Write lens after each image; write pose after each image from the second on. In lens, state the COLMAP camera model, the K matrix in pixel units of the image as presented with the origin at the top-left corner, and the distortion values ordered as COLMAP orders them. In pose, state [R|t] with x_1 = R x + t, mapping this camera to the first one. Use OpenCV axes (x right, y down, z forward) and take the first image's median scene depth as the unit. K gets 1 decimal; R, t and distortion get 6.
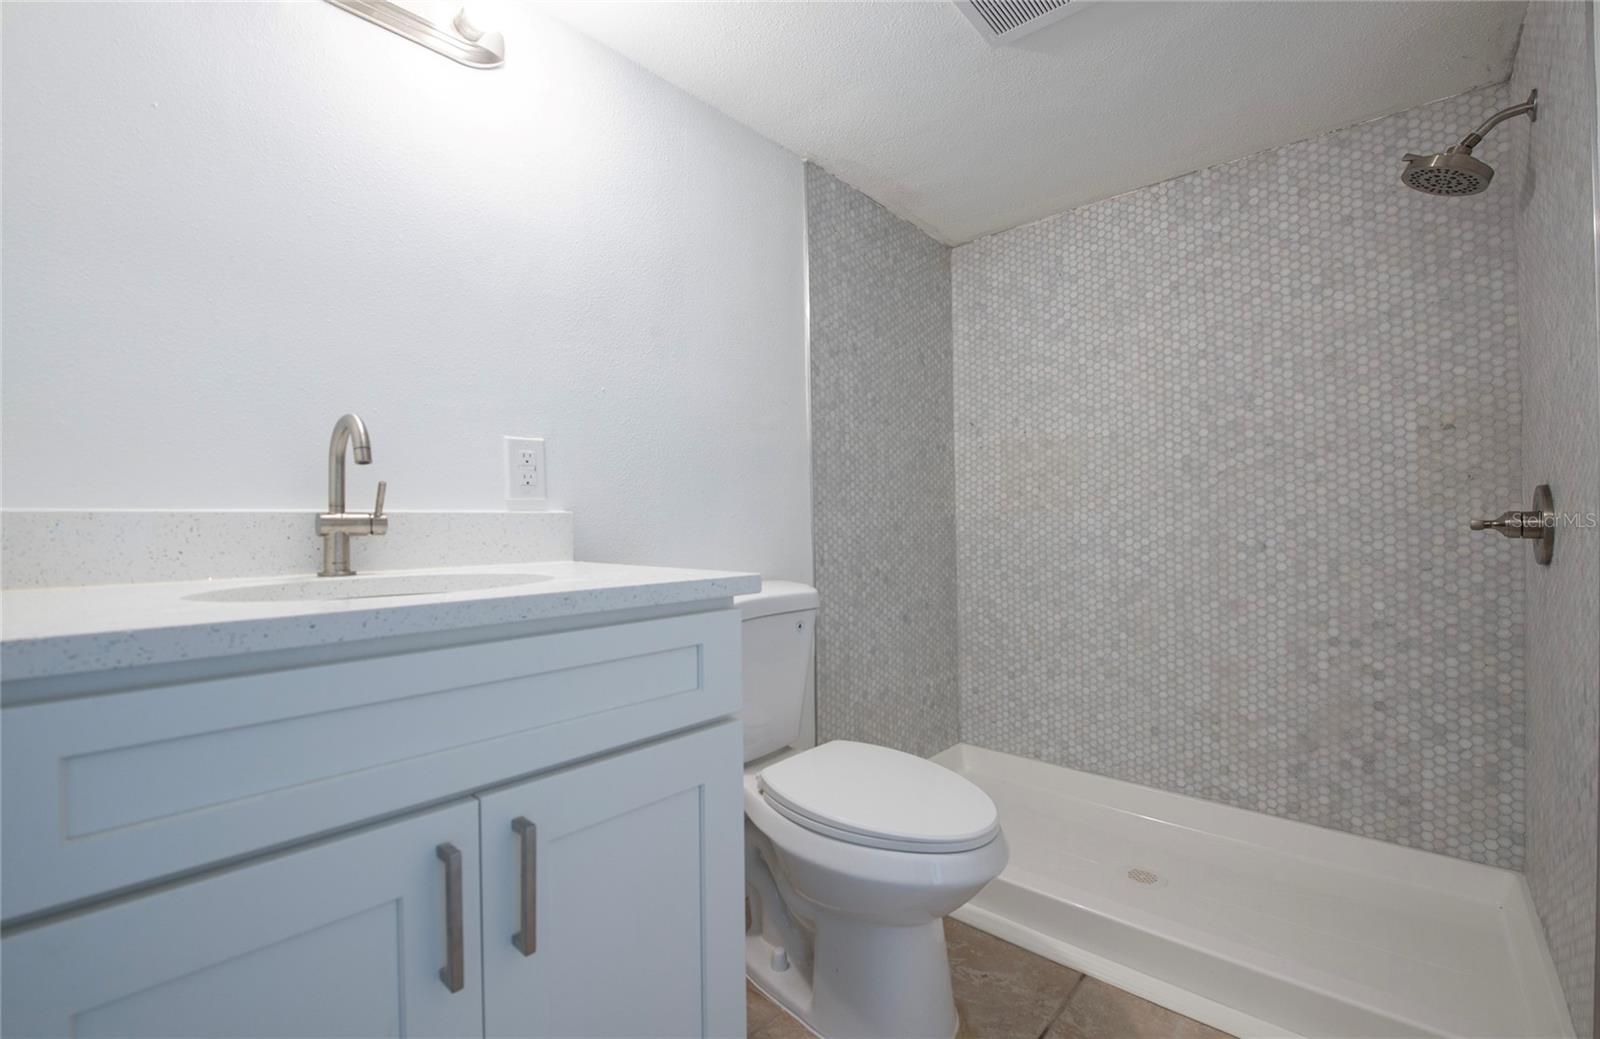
lens RADIAL K [[663.7, 0, 788.7], [0, 663.7, 515.0], [0, 0, 1]] dist [-0.015040, -0.002821]
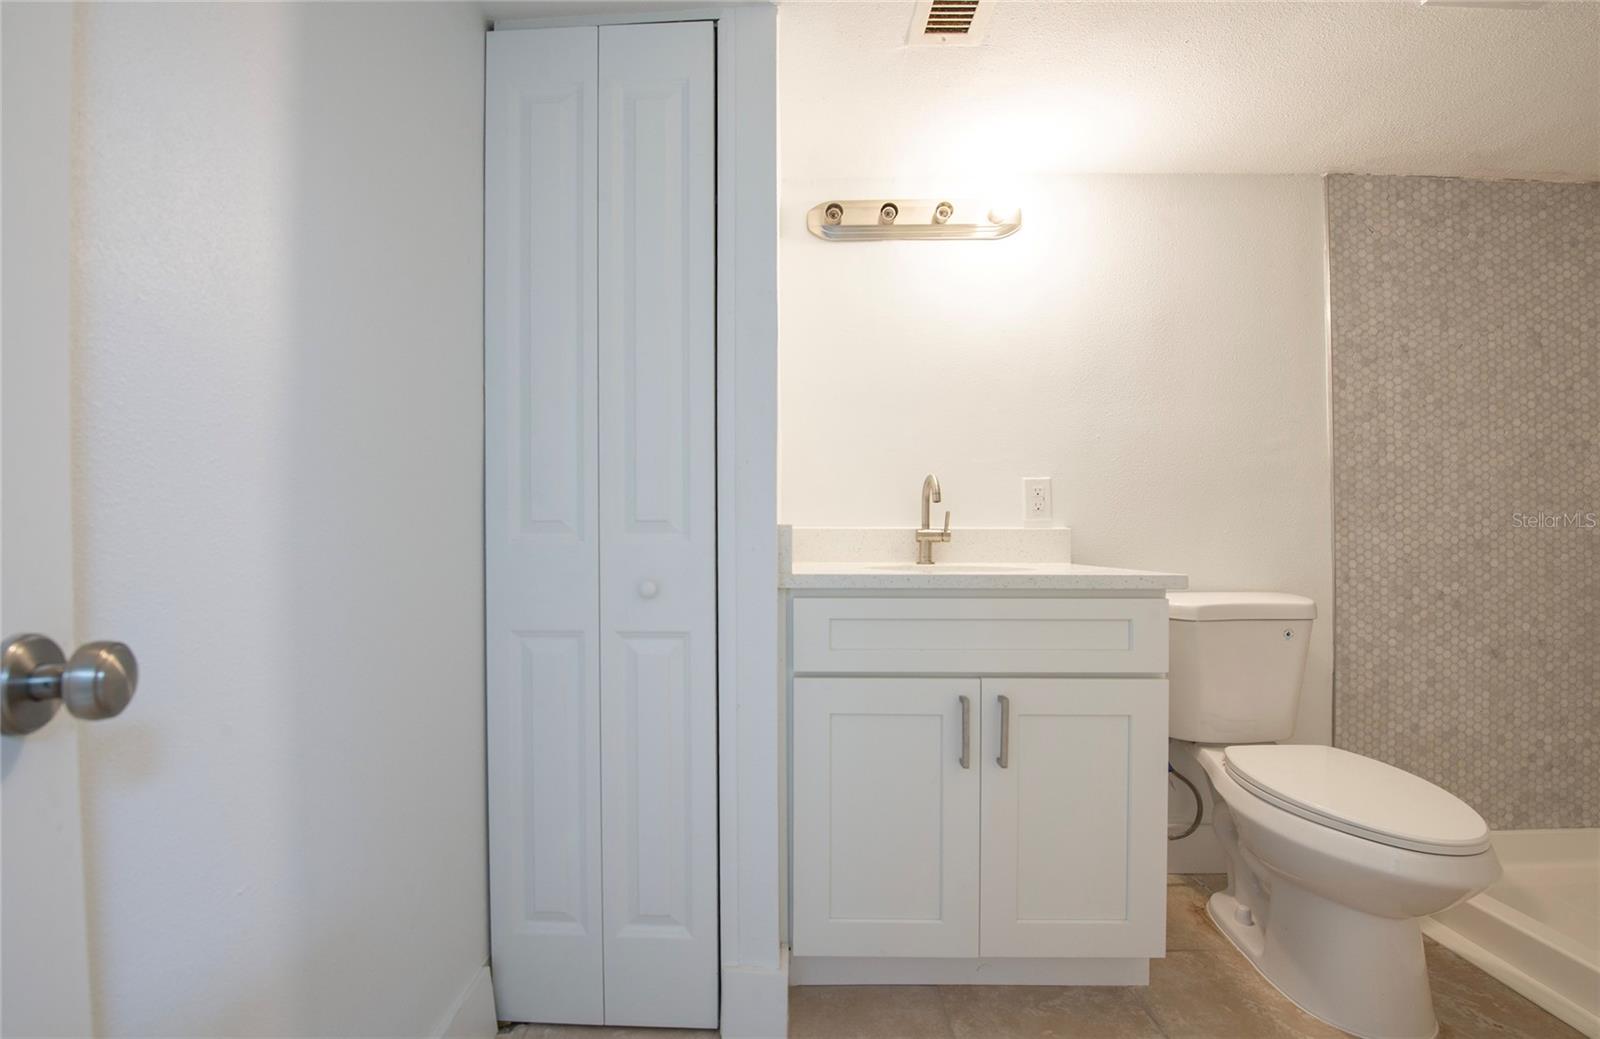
lens RADIAL K [[656.7, 0, 794.5], [0, 656.7, 540.3], [0, 0, 1]] dist [-0.014182, -0.003310]
pose [[0.674082, 0.010977, -0.738575, 0.199613], [-0.001344, 0.999906, 0.013635, 0.001488], [0.738655, -0.008199, 0.674034, -0.238410]]
